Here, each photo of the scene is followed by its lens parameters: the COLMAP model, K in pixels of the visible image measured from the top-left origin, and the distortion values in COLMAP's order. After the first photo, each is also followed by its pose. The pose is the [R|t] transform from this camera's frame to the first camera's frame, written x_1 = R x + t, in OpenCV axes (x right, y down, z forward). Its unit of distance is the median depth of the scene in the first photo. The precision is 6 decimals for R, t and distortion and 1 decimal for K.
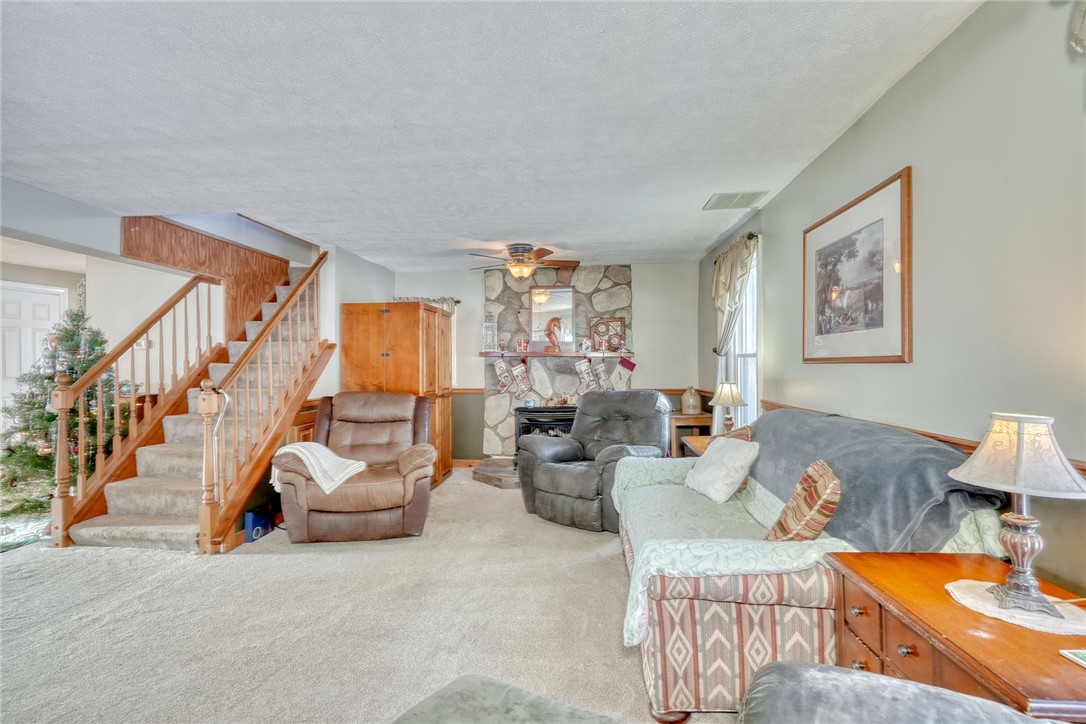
lens RADIAL K [[501.0, 0, 535.0], [0, 501.0, 360.1], [0, 0, 1]] dist [-0.009590, 0.001361]
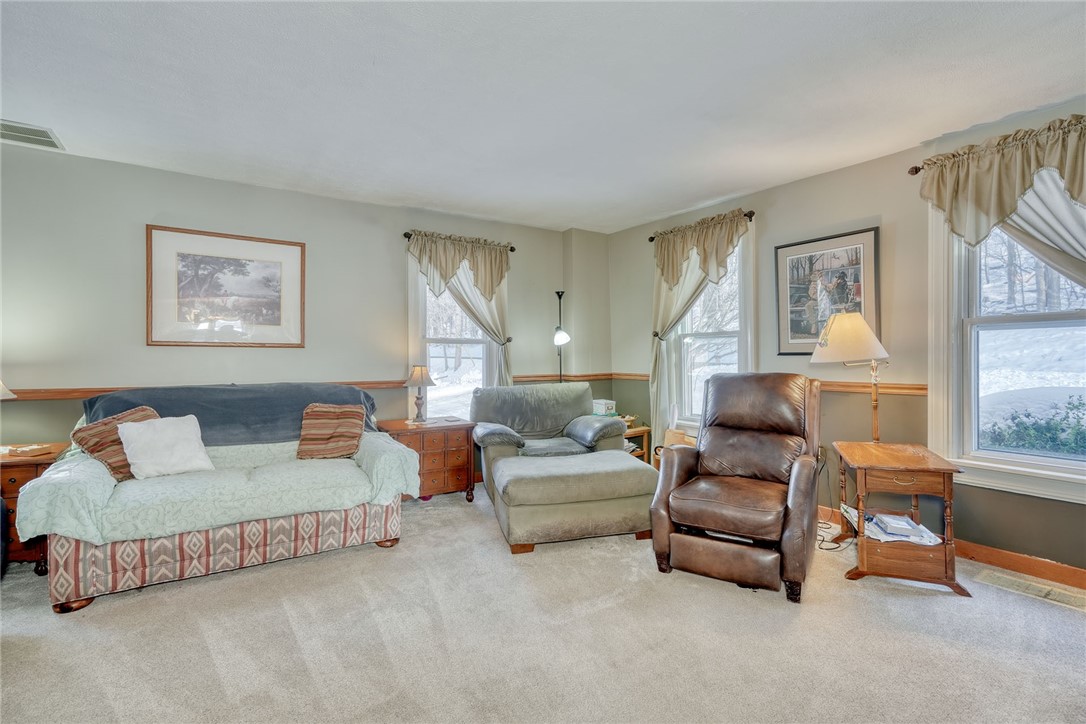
lens RADIAL K [[501.0, 0, 549.9], [0, 501.0, 361.9], [0, 0, 1]] dist [-0.009590, 0.001361]
pose [[-0.656671, -0.008637, 0.754128, -0.658715], [-0.012695, 0.999919, 0.000398, 0.023478], [-0.754070, -0.009312, -0.656728, 0.793078]]
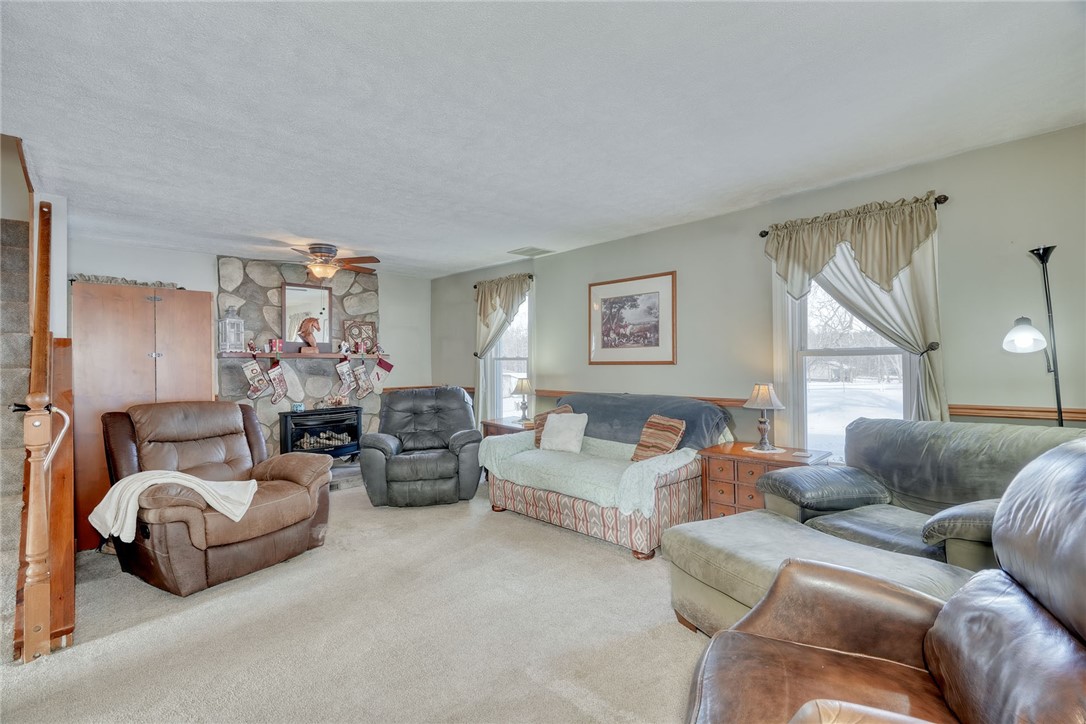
lens RADIAL K [[501.0, 0, 545.2], [0, 501.0, 360.1], [0, 0, 1]] dist [-0.009590, 0.001361]
pose [[0.628971, 0.002331, 0.777426, -0.632434], [-0.002720, 0.999996, -0.000798, -0.005283], [-0.777424, -0.001612, 0.628975, 0.054564]]
